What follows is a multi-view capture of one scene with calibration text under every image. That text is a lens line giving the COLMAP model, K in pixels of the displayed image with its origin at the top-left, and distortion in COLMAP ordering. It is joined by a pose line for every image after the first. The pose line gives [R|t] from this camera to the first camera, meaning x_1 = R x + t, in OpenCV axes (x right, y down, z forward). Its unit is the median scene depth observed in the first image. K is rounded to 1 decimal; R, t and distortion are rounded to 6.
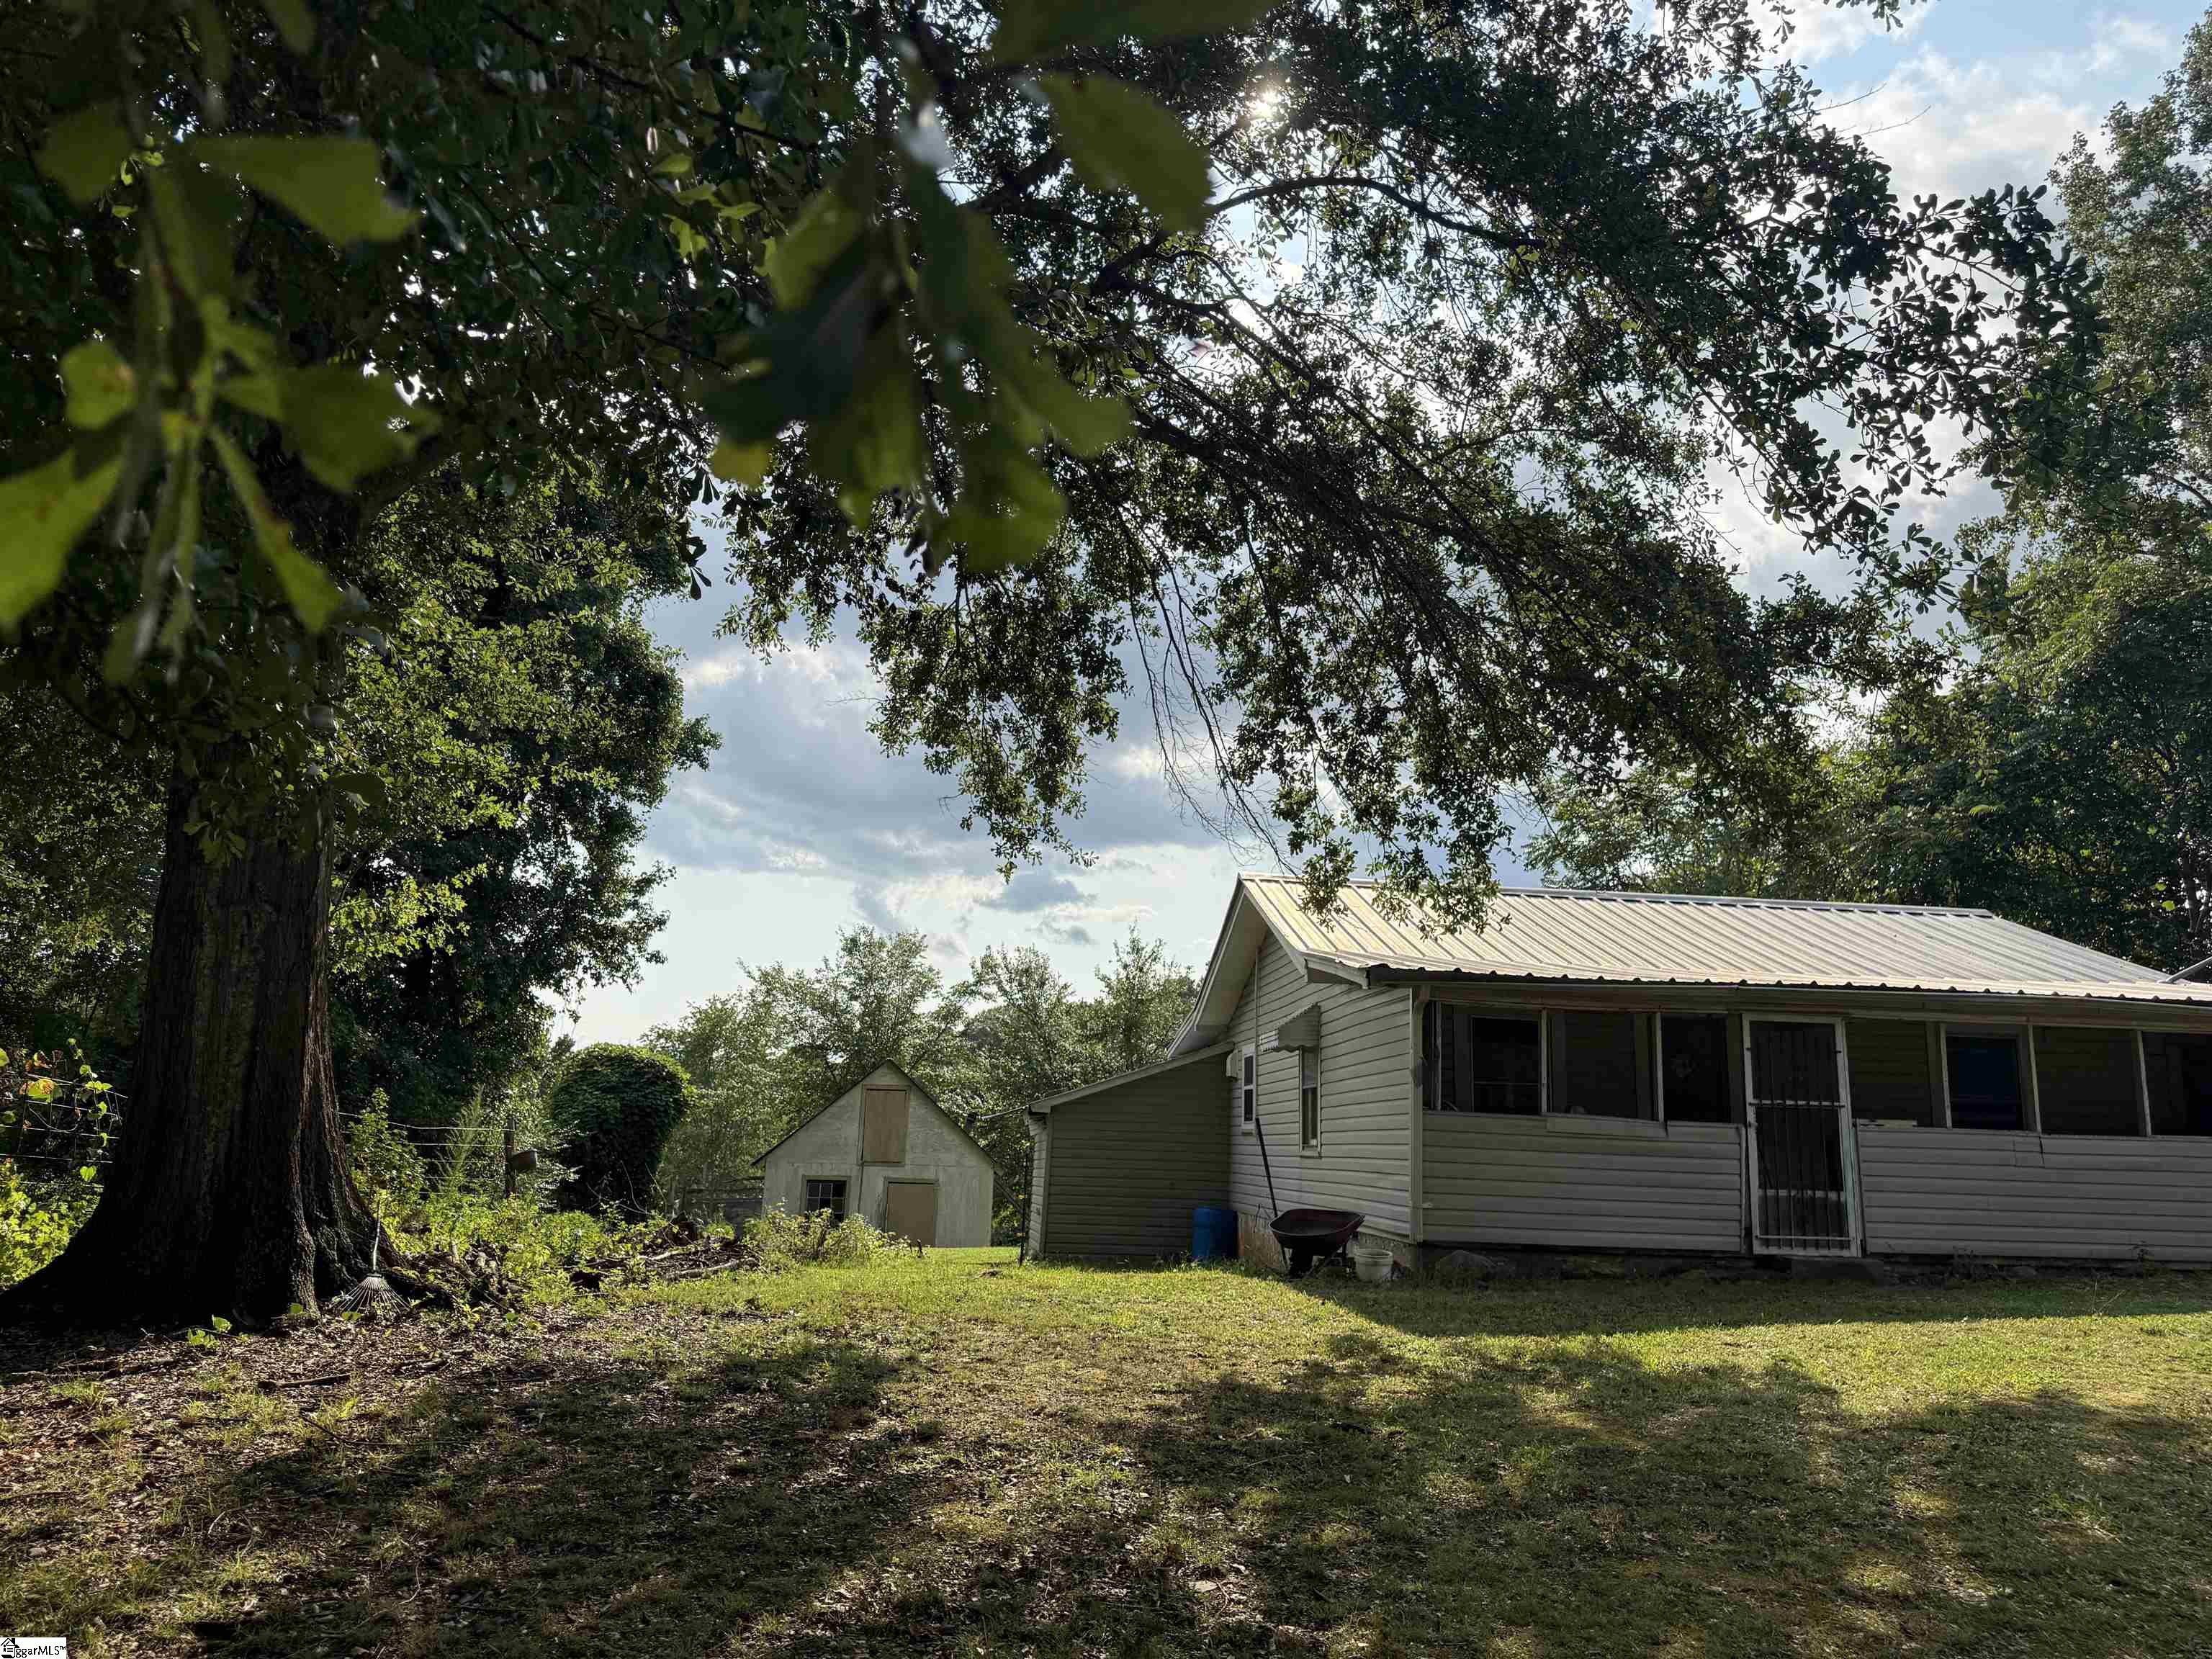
lens RADIAL K [[1591.5, 0, 1107.1], [0, 1591.5, 821.4], [0, 0, 1]] dist [0.128700, -0.170621]
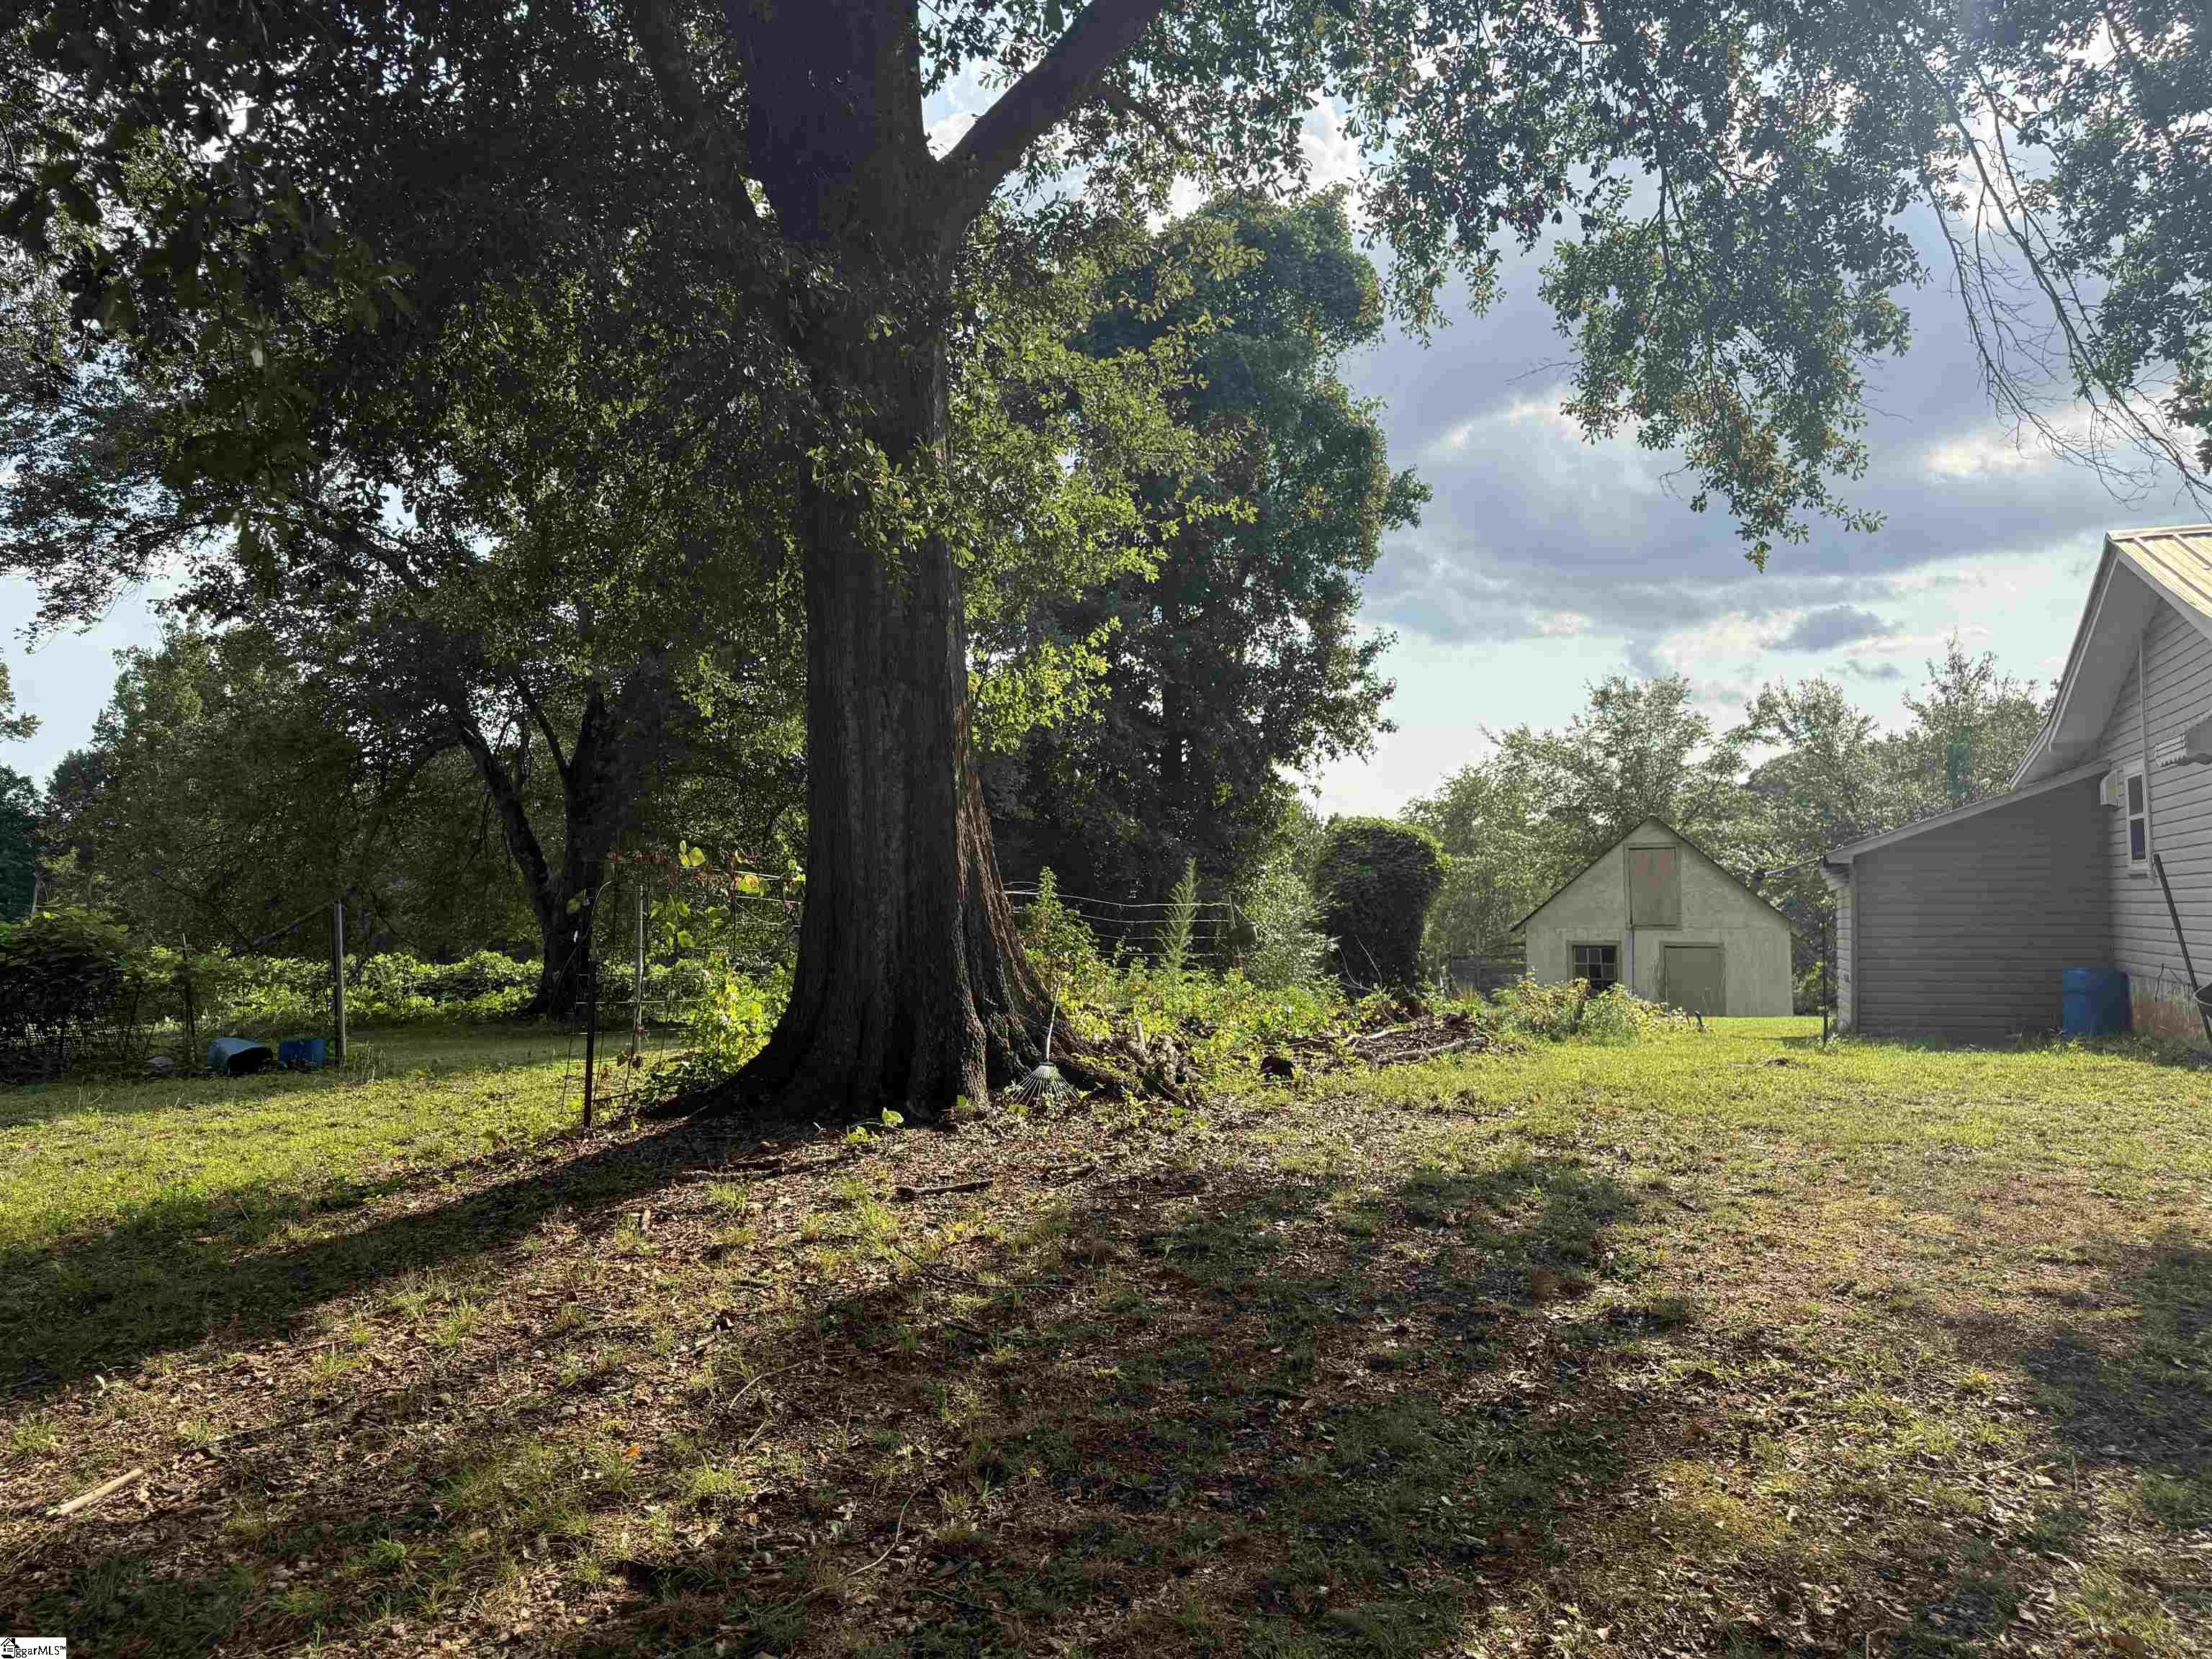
lens RADIAL K [[1591.5, 0, 1107.1], [0, 1591.5, 821.4], [0, 0, 1]] dist [0.128700, -0.170621]
pose [[0.890499, -0.065319, -0.450271, 0.000889], [0.128636, 0.985409, 0.111453, 0.027722], [0.436422, -0.157170, 0.885908, 0.140862]]
